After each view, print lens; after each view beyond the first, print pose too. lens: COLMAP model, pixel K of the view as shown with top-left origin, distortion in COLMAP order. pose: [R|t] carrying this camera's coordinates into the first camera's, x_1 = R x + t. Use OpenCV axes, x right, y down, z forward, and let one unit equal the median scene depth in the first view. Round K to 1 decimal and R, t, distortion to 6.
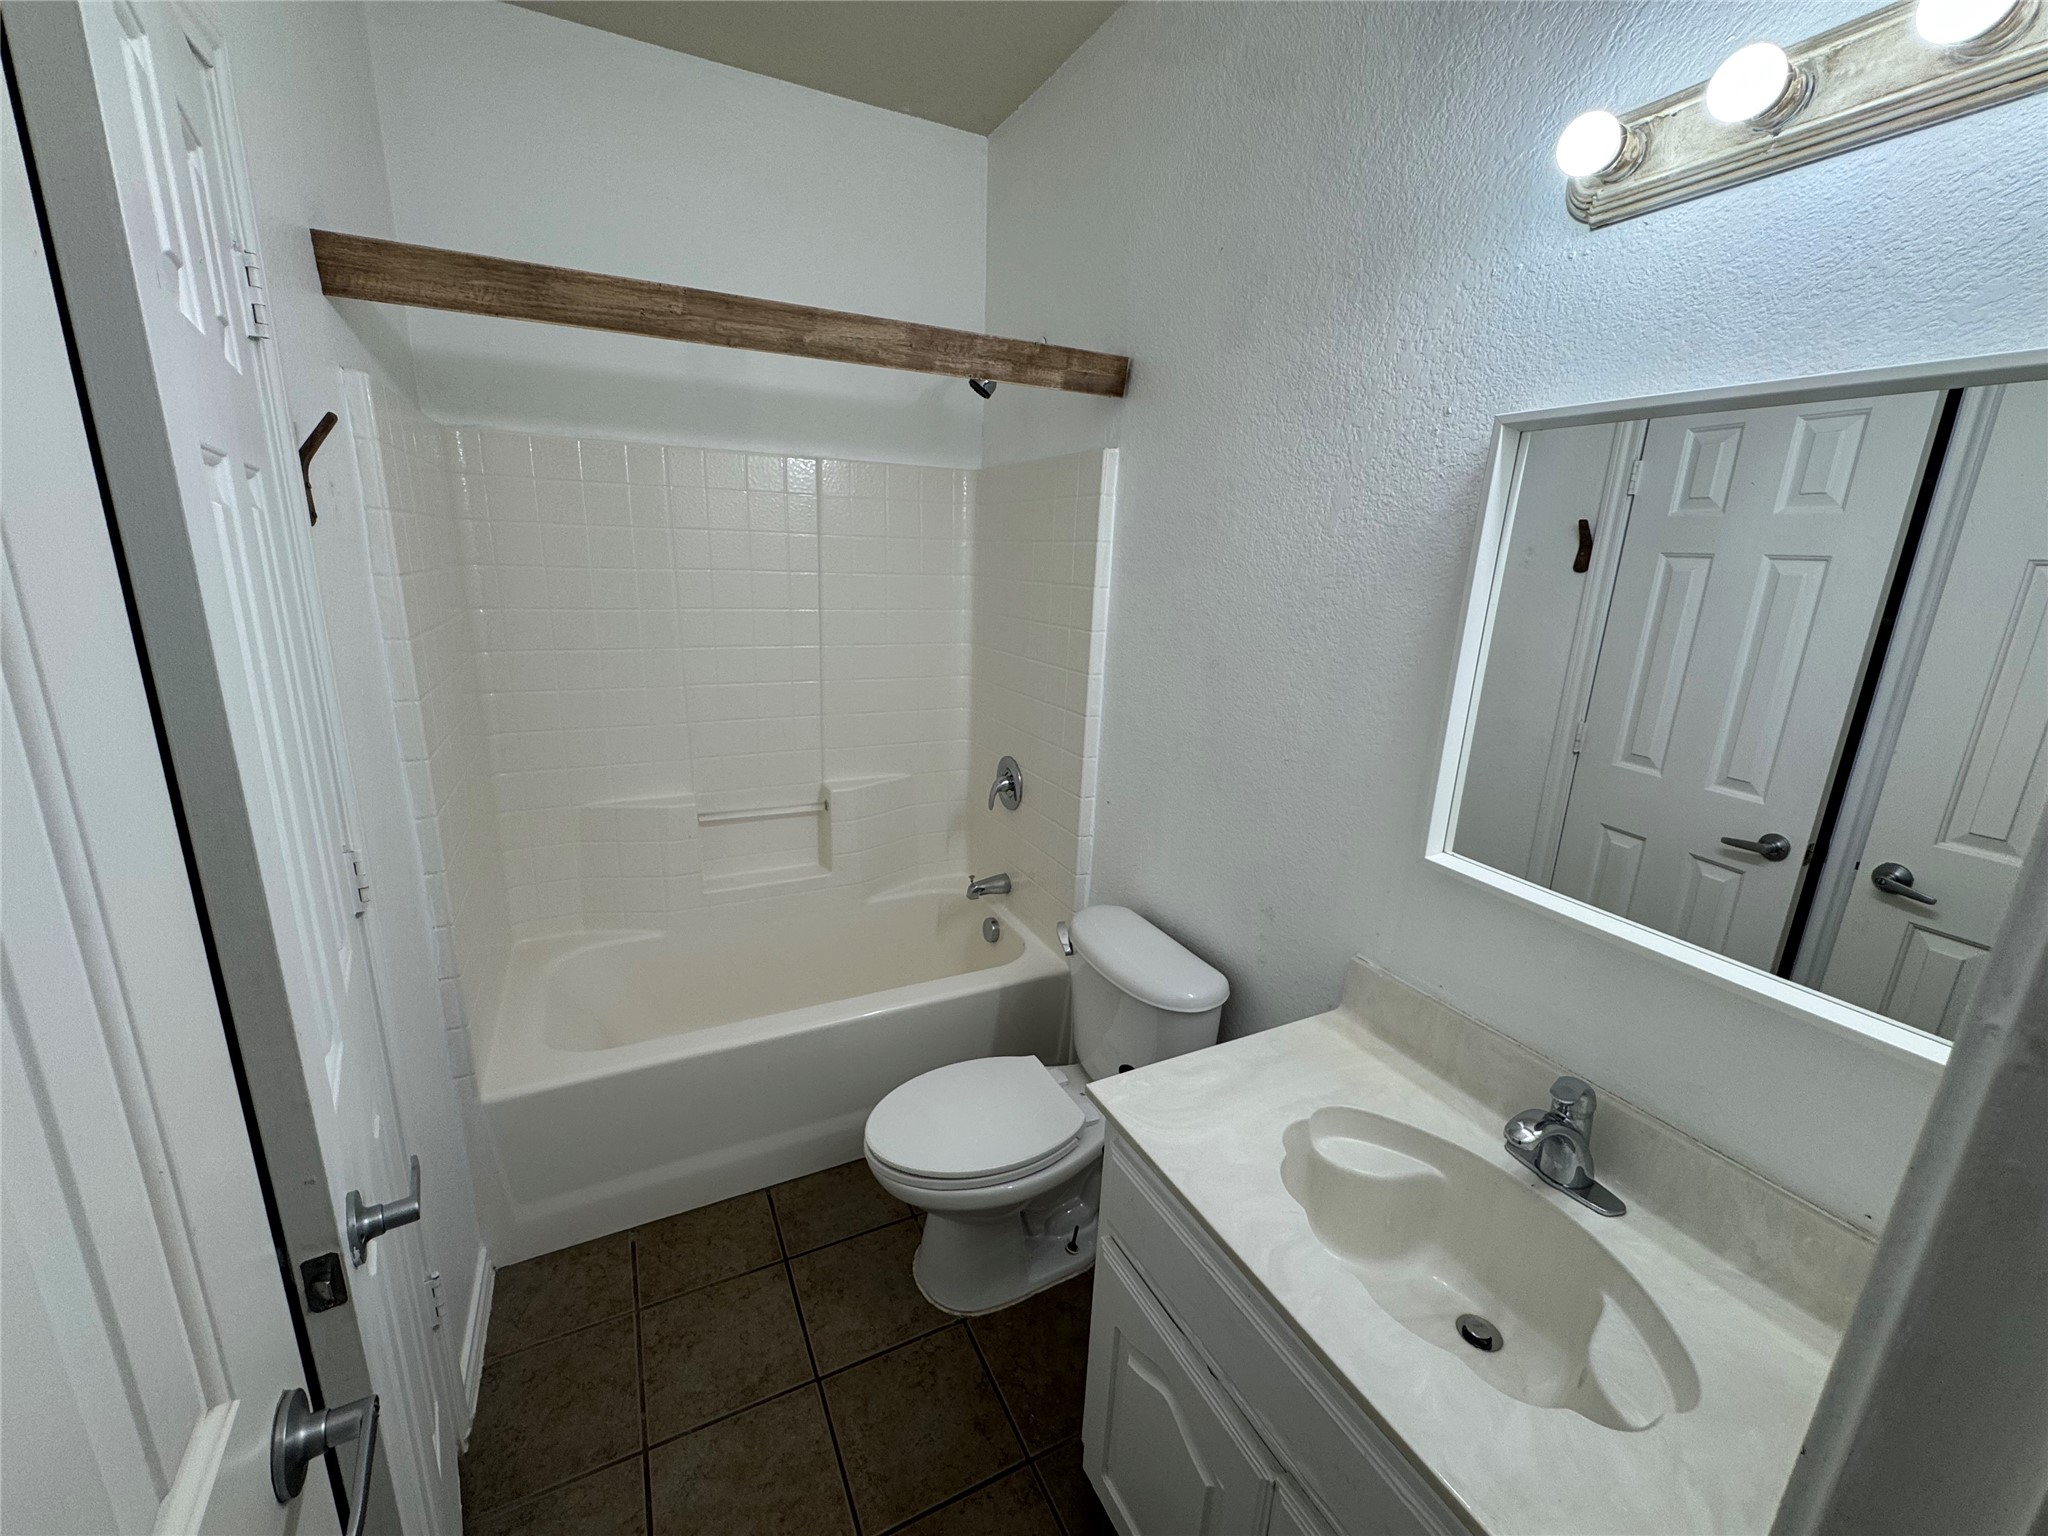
lens RADIAL K [[820.2, 0, 1025.5], [0, 820.2, 768.2], [0, 0, 1]] dist [-0.003397, -0.000046]
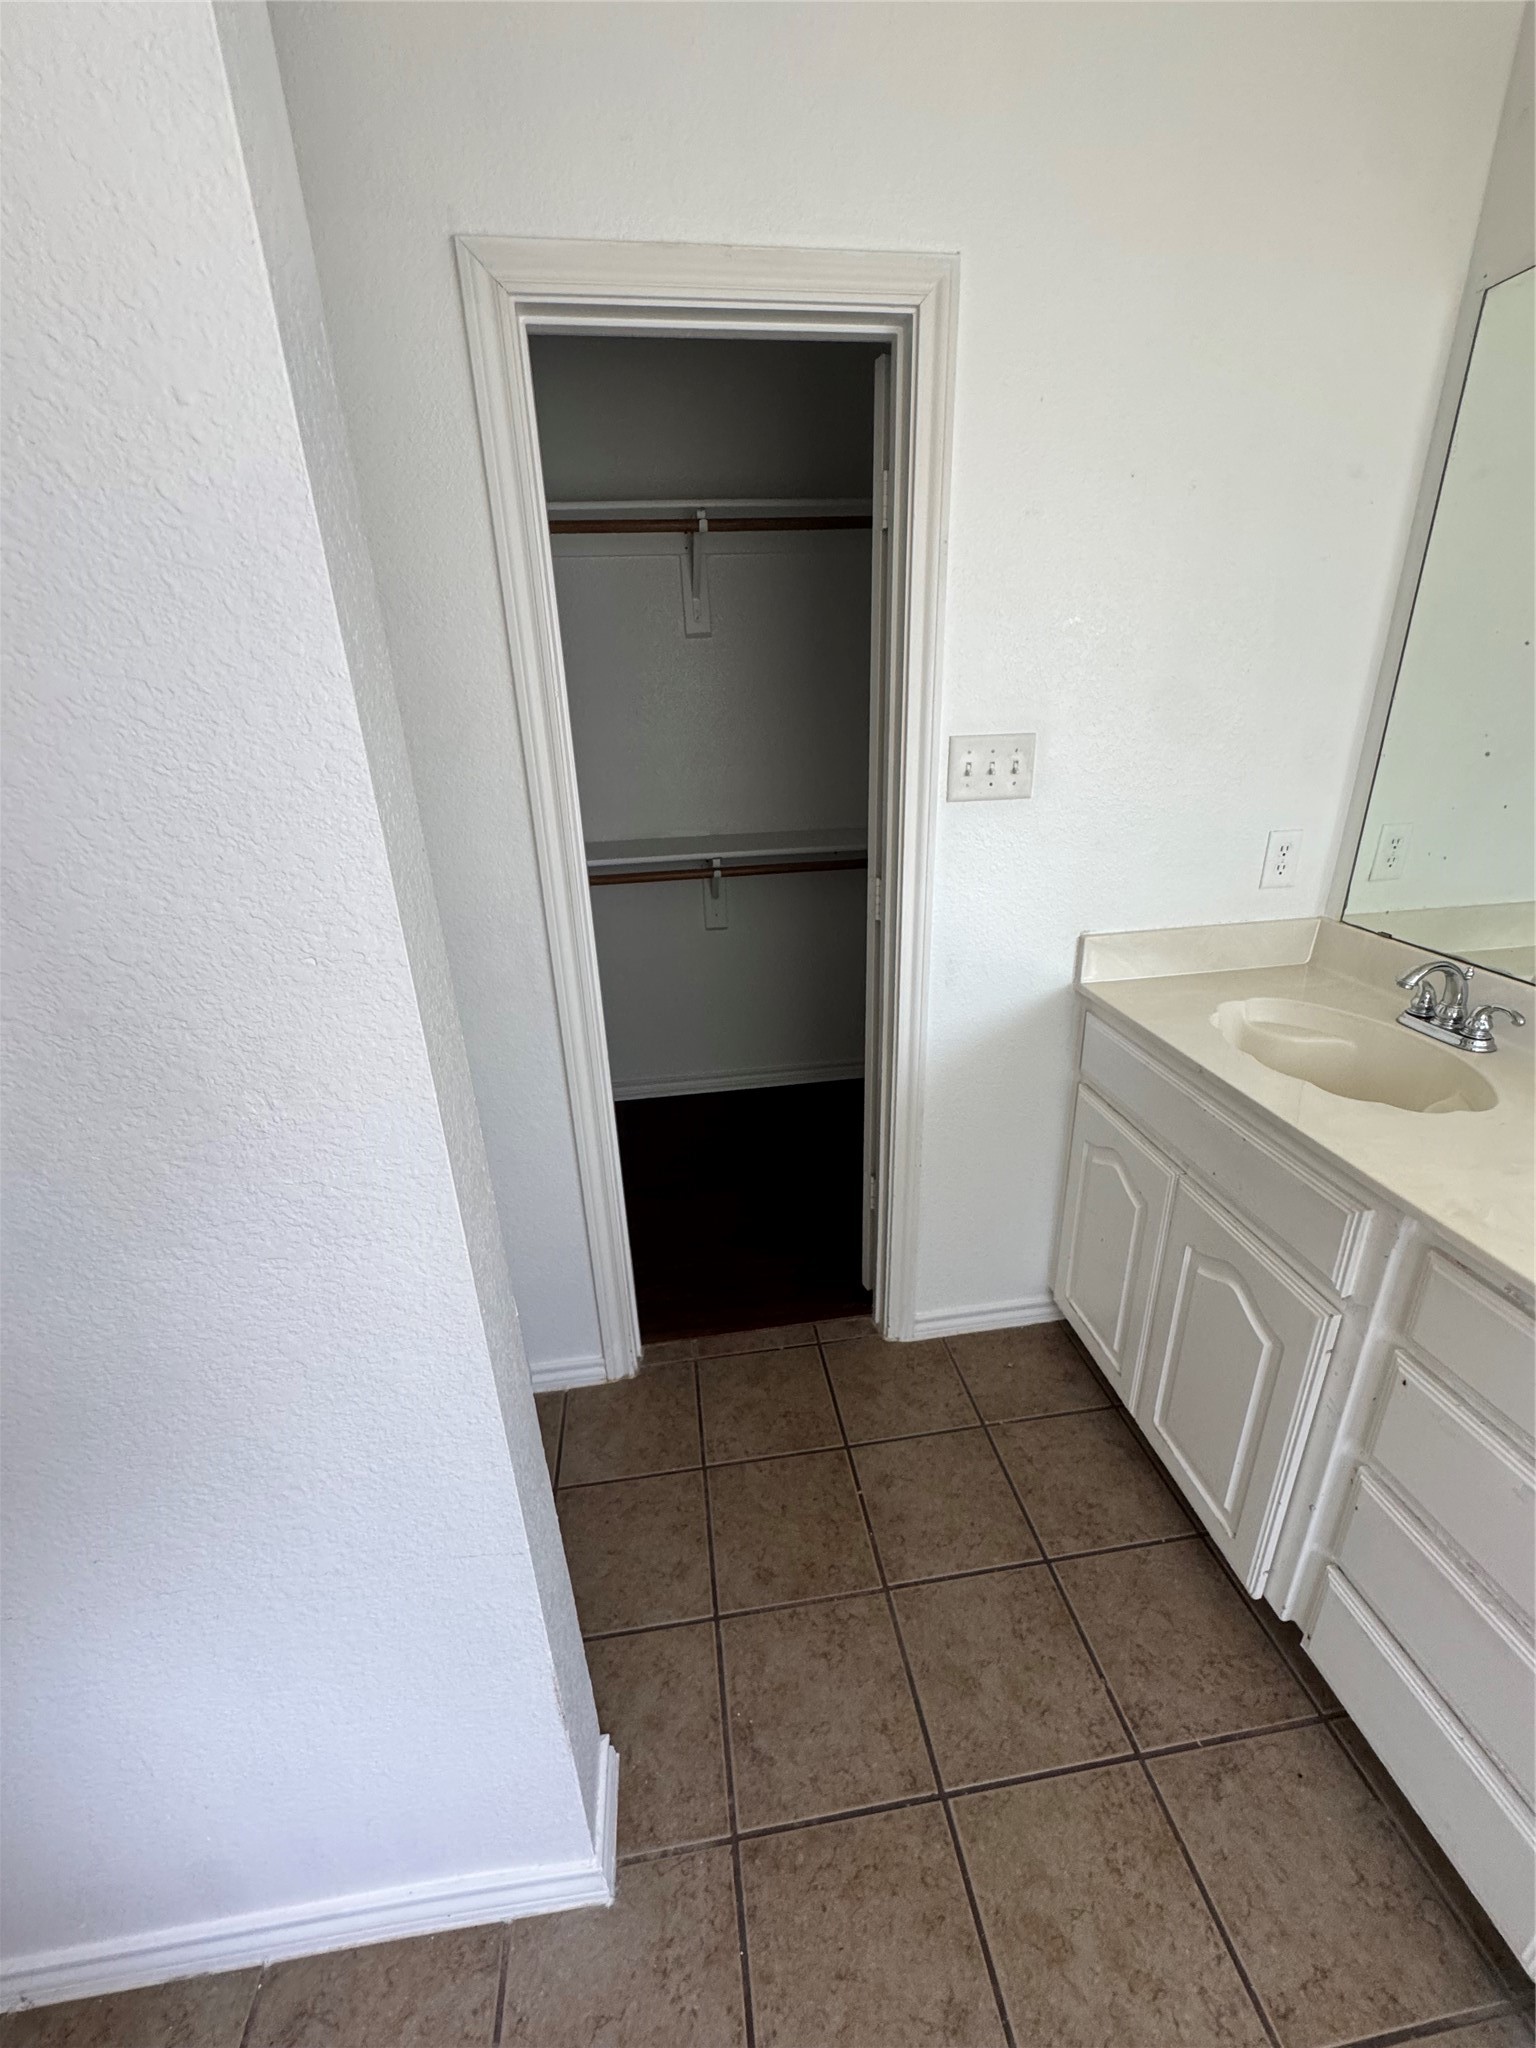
lens RADIAL K [[826.7, 0, 768.0], [0, 826.7, 1024.0], [0, 0, 1]] dist [-0.001142, 0.000708]
pose [[-0.320242, 0.330379, -0.887859, 0.148294], [-0.220152, 0.885605, 0.408947, -0.201677], [0.921400, 0.326426, -0.210875, 0.930336]]
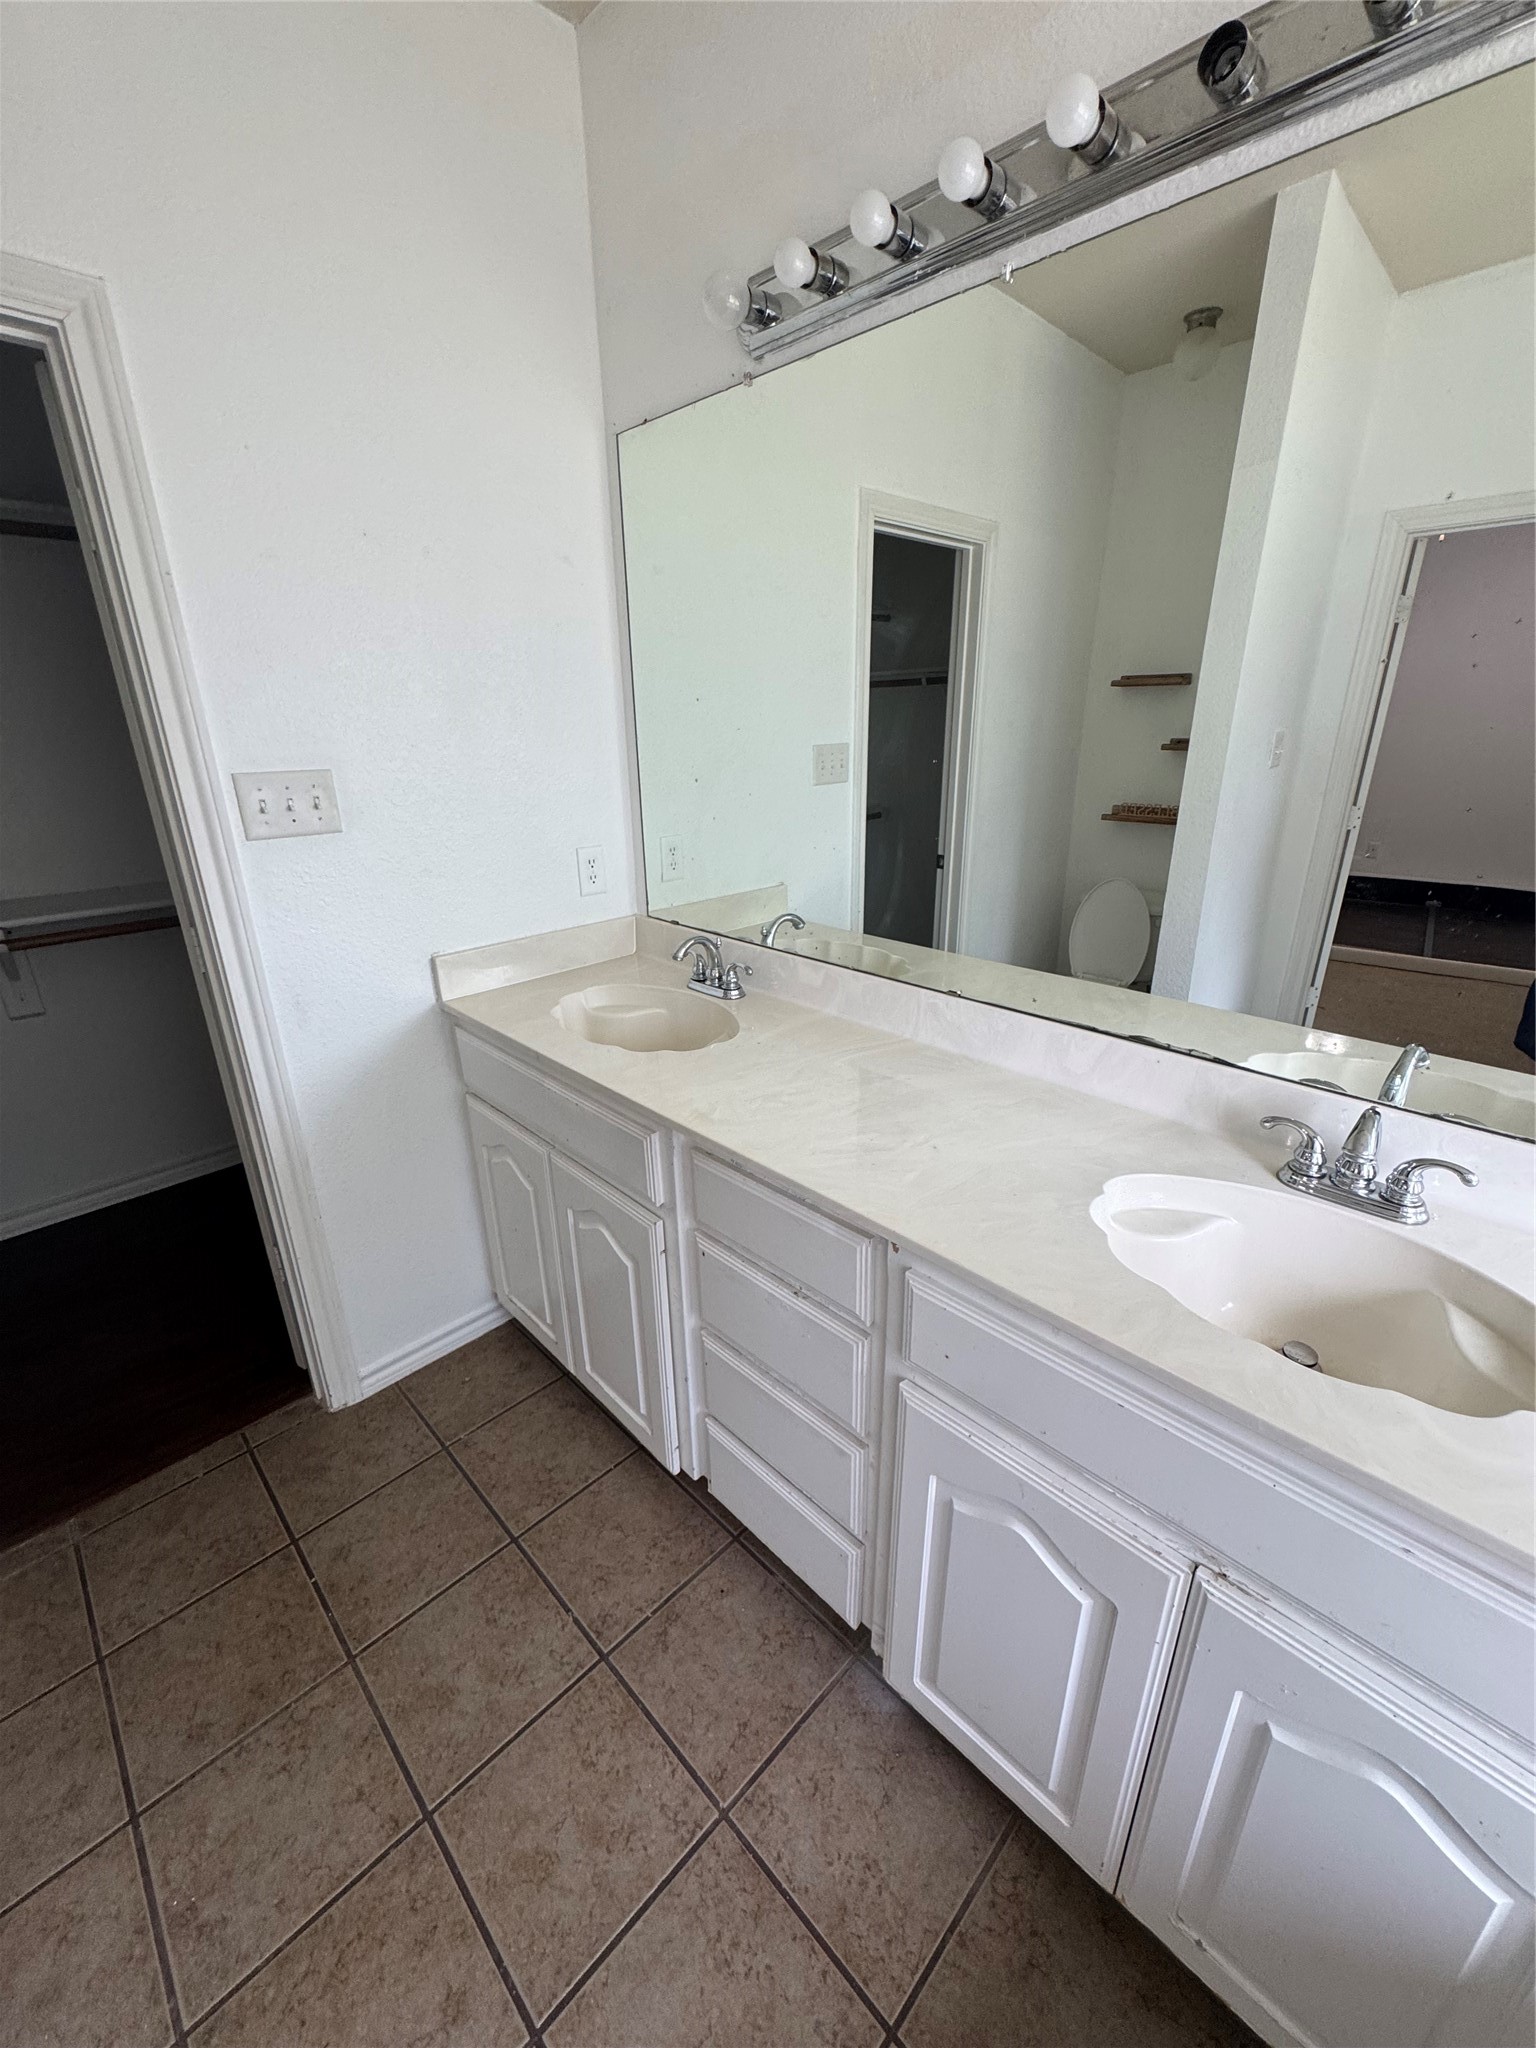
lens RADIAL K [[826.7, 0, 768.0], [0, 826.7, 1024.0], [0, 0, 1]] dist [-0.001142, 0.000708]
pose [[0.307861, 0.295912, -0.904244, 0.224430], [-0.218491, 0.946993, 0.235513, -0.235630], [0.926004, 0.125064, 0.356196, 1.075938]]
